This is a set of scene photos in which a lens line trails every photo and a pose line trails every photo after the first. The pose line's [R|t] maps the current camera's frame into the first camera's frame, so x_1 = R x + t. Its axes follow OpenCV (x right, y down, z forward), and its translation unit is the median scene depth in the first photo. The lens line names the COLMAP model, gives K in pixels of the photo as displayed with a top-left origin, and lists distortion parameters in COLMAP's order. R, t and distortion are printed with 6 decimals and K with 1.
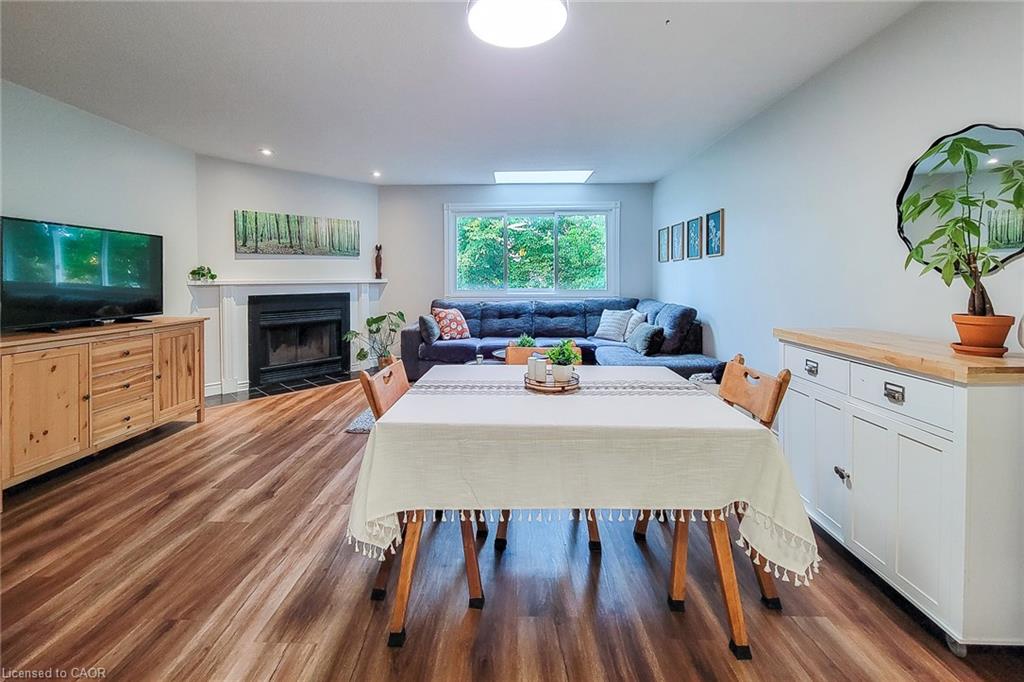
lens RADIAL K [[424.5, 0, 487.4], [0, 424.5, 285.7], [0, 0, 1]] dist [0.004062, -0.001499]
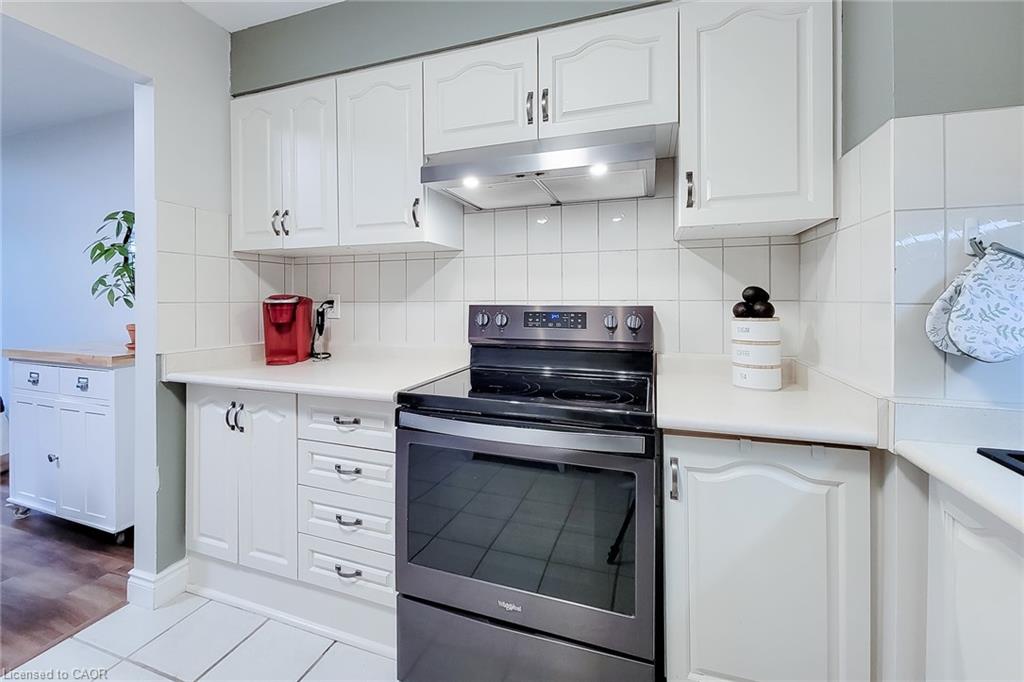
lens RADIAL K [[424.5, 0, 513.5], [0, 424.5, 303.5], [0, 0, 1]] dist [0.004062, -0.001499]
pose [[0.261477, -0.001916, 0.965208, -0.004998], [0.016969, 0.999853, -0.002612, 0.005109], [-0.965060, 0.017061, 0.261471, -0.216441]]
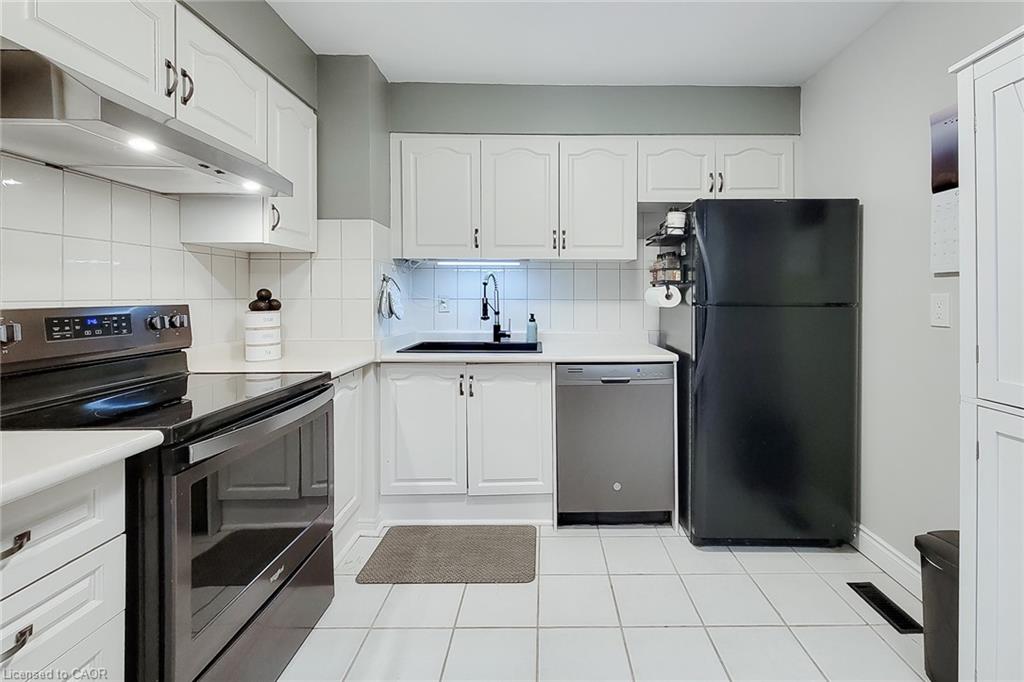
lens RADIAL K [[424.5, 0, 533.5], [0, 424.5, 295.7], [0, 0, 1]] dist [0.004062, -0.001499]
pose [[-0.998460, 0.004414, -0.055299, 0.080639], [0.003317, 0.999796, 0.019911, -0.005419], [0.055375, 0.019697, -0.998271, 0.132415]]
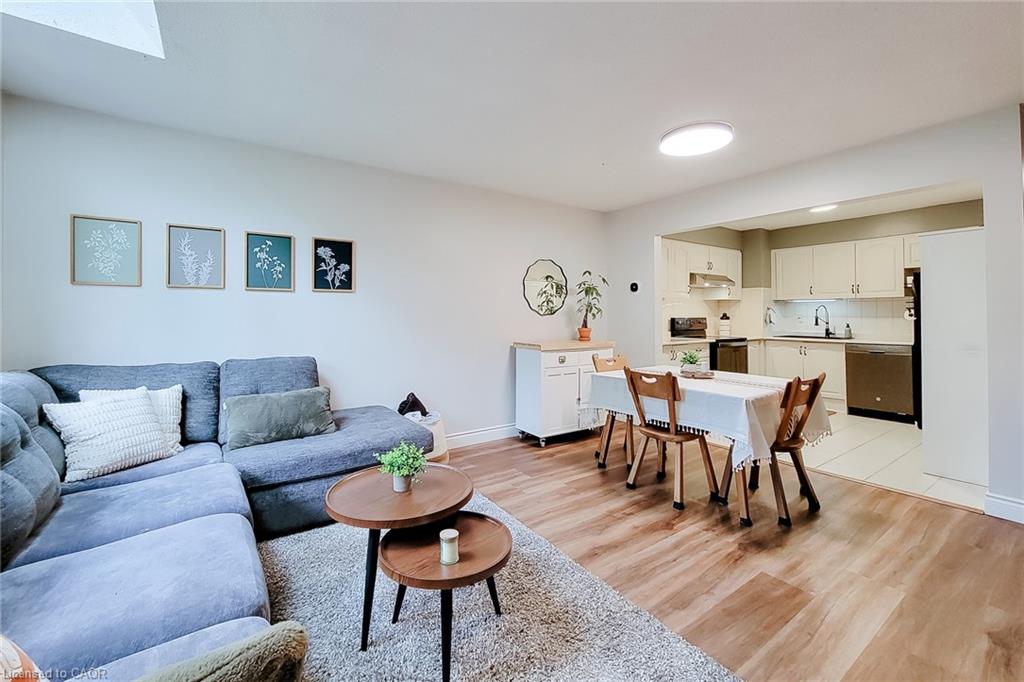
lens RADIAL K [[424.5, 0, 504.6], [0, 424.5, 310.9], [0, 0, 1]] dist [0.004062, -0.001499]
pose [[-0.615044, 0.011493, 0.788409, -0.286327], [0.017208, 0.999851, -0.001152, -0.019930], [-0.788305, 0.012859, -0.615150, 1.022908]]
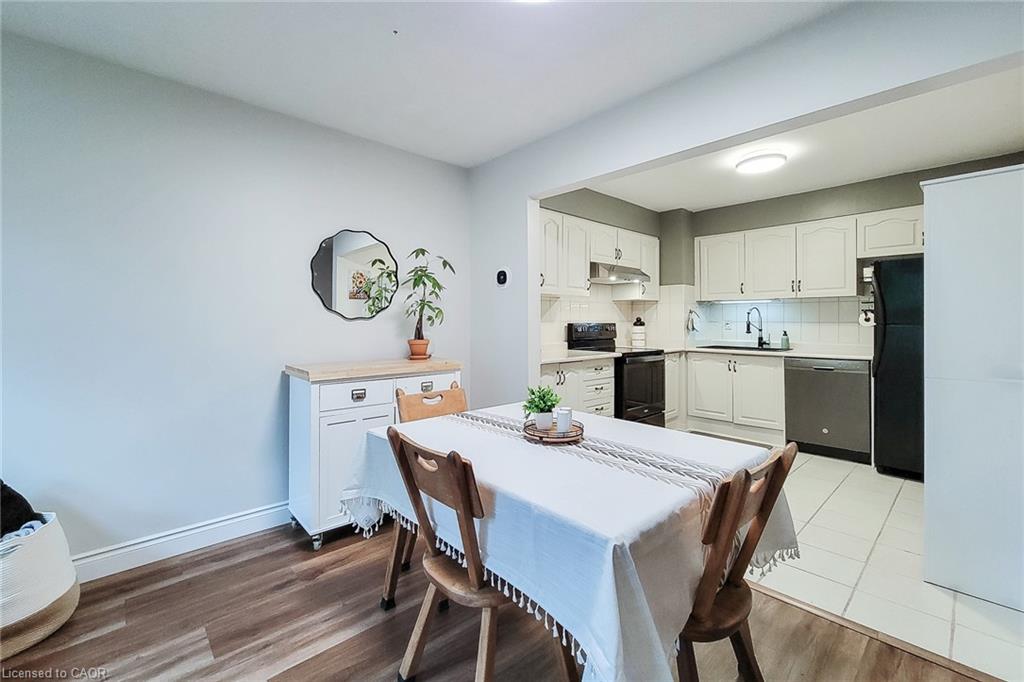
lens RADIAL K [[424.5, 0, 501.8], [0, 424.5, 321.8], [0, 0, 1]] dist [0.004062, -0.001499]
pose [[-0.710975, 0.004682, 0.703202, -0.156460], [0.016873, 0.999804, 0.010402, -0.009280], [-0.703015, 0.019260, -0.710914, 0.645533]]
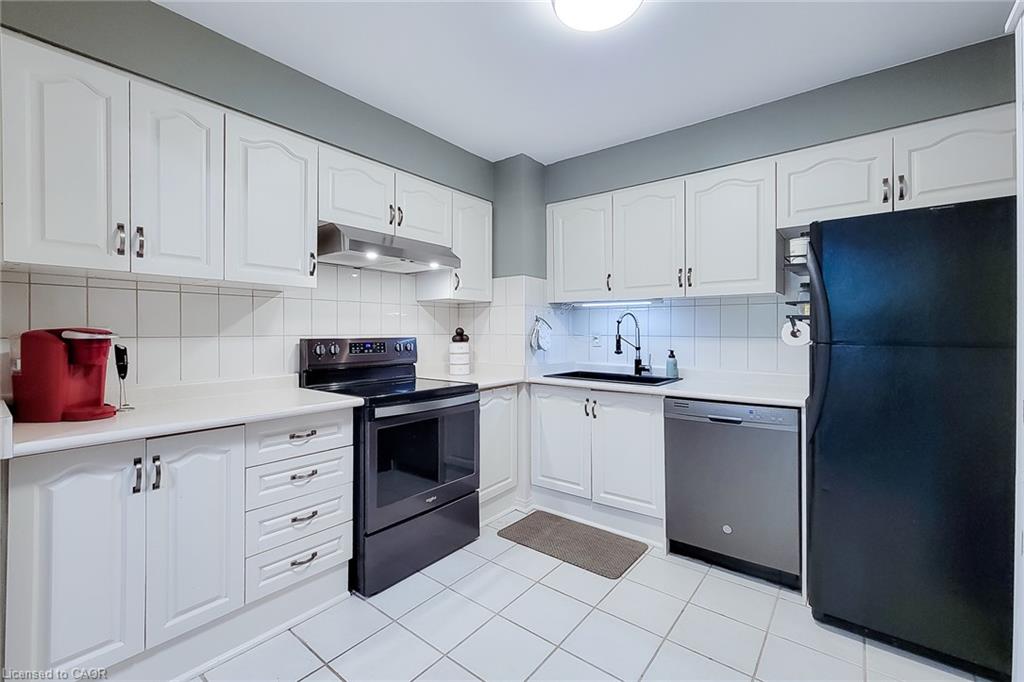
lens RADIAL K [[424.5, 0, 505.2], [0, 424.5, 333.0], [0, 0, 1]] dist [0.004062, -0.001499]
pose [[-0.812599, 0.002389, 0.582818, -0.100718], [0.013893, 0.999787, 0.015271, -0.005629], [-0.582657, 0.020506, -0.812459, 0.175831]]
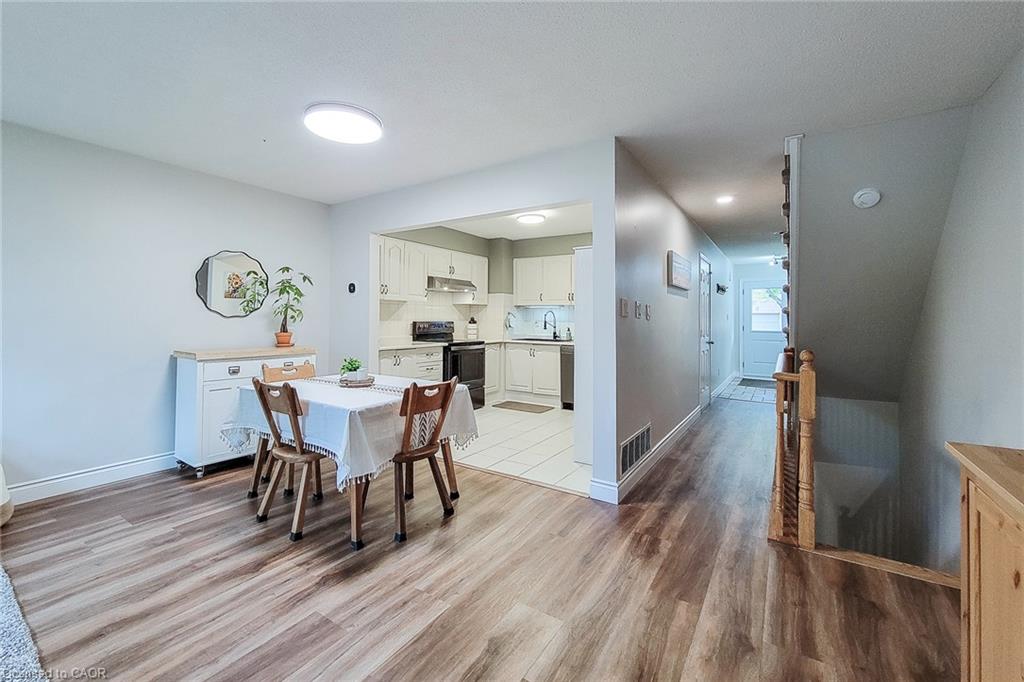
lens RADIAL K [[424.5, 0, 504.8], [0, 424.5, 311.2], [0, 0, 1]] dist [0.004062, -0.001499]
pose [[-0.860837, 0.007150, 0.508830, -0.441846], [0.004752, 0.999971, -0.006011, -0.014096], [-0.508858, -0.002757, -0.860846, 0.794639]]
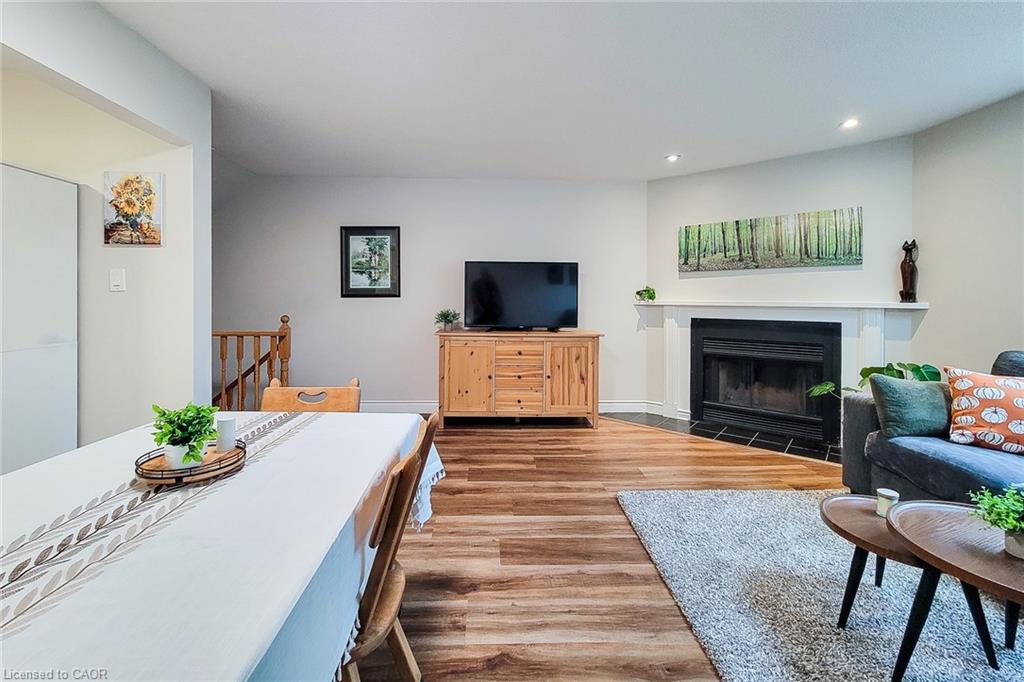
lens RADIAL K [[424.5, 0, 508.8], [0, 424.5, 296.0], [0, 0, 1]] dist [0.004062, -0.001499]
pose [[0.095391, -0.001161, -0.995439, 0.305294], [-0.026401, 0.999645, -0.003696, -0.009671], [0.995090, 0.026633, 0.095327, 0.516325]]
